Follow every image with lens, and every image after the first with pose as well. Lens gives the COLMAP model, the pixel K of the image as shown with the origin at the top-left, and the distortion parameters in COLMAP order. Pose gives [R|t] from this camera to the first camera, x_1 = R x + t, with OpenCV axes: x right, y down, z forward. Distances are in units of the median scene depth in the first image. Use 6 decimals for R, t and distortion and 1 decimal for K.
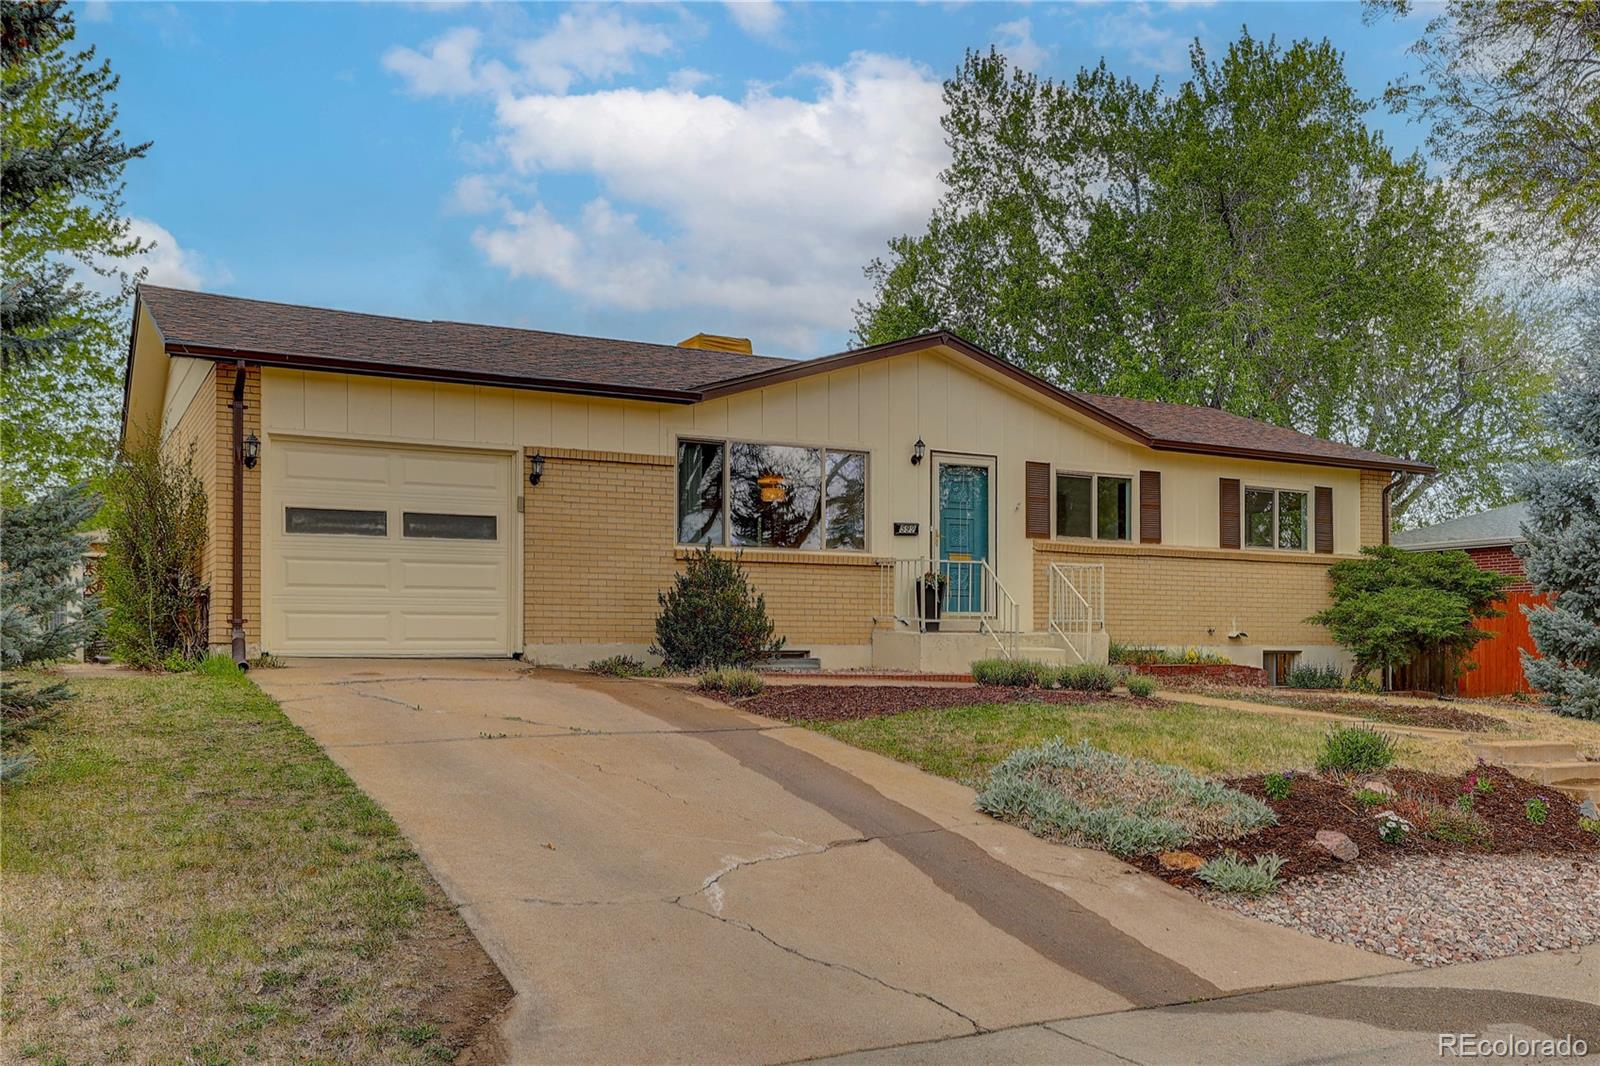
lens RADIAL K [[1292.8, 0, 800.0], [0, 1292.8, 533.0], [0, 0, 1]] dist [0.008264, 0.003030]
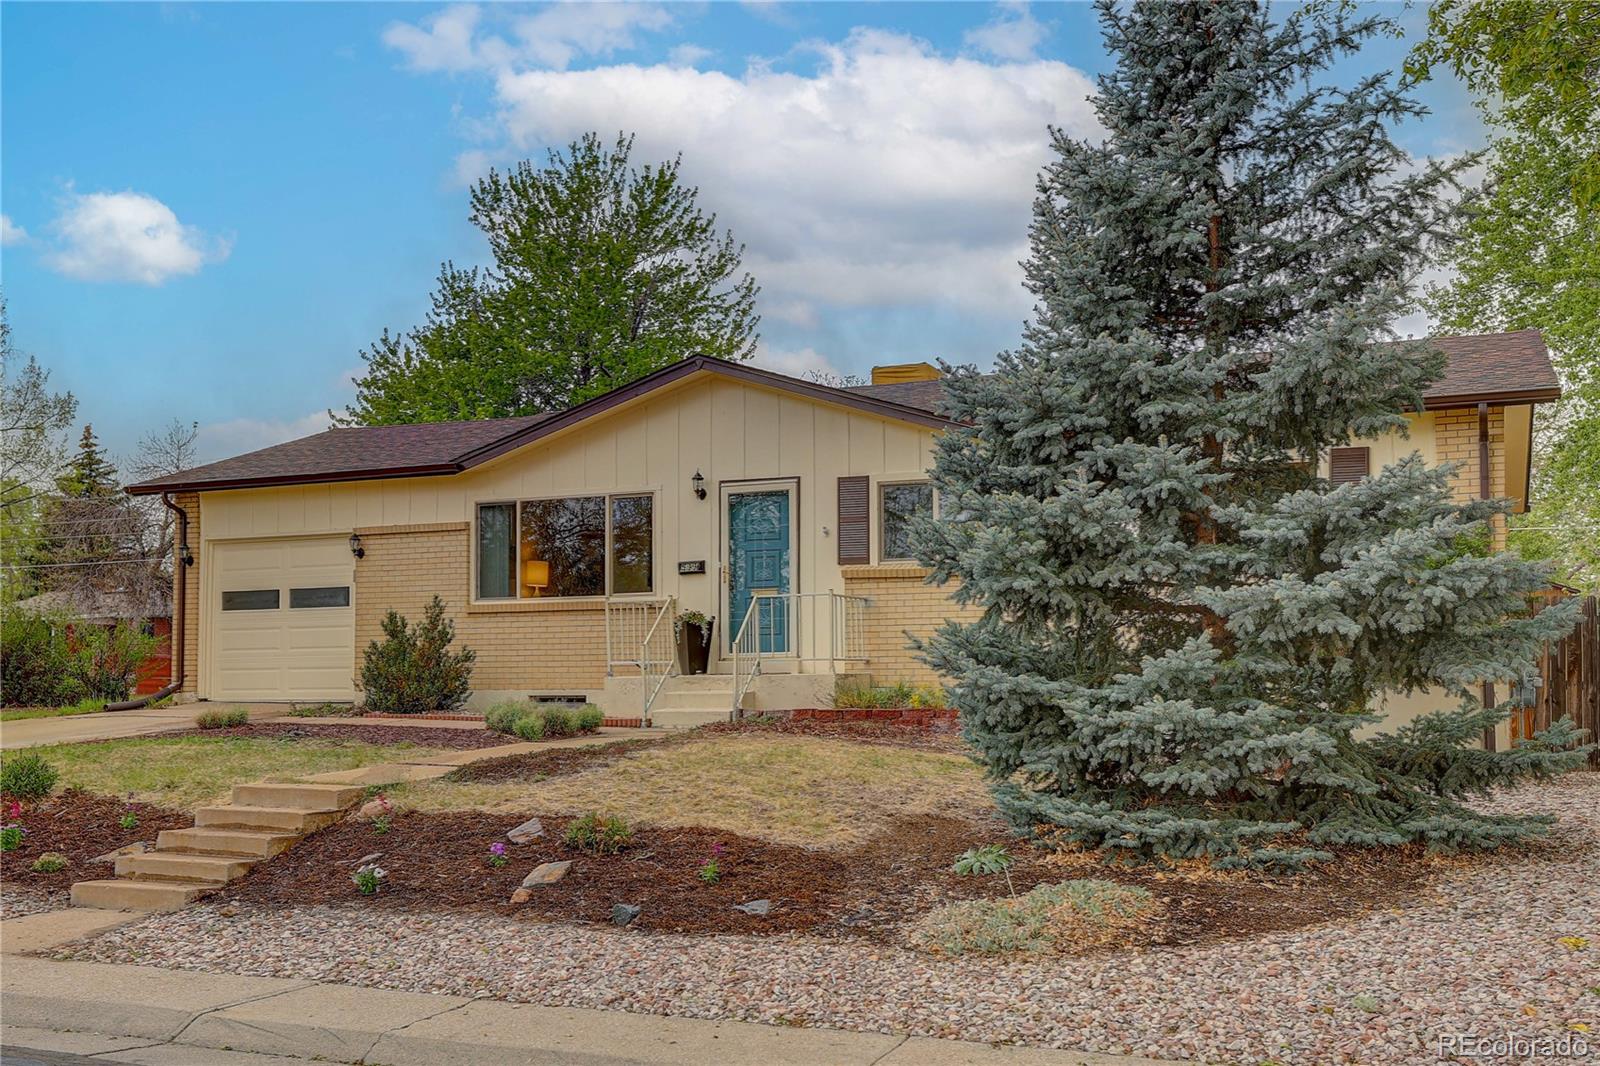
lens RADIAL K [[1428.8, 0, 800.0], [0, 1428.8, 533.0], [0, 0, 1]] dist [0.045392, -0.004425]
pose [[0.667571, -0.092532, -0.738774, 0.922649], [0.063599, 0.995707, -0.067245, 0.047794], [0.741825, -0.002094, 0.670590, 0.353160]]
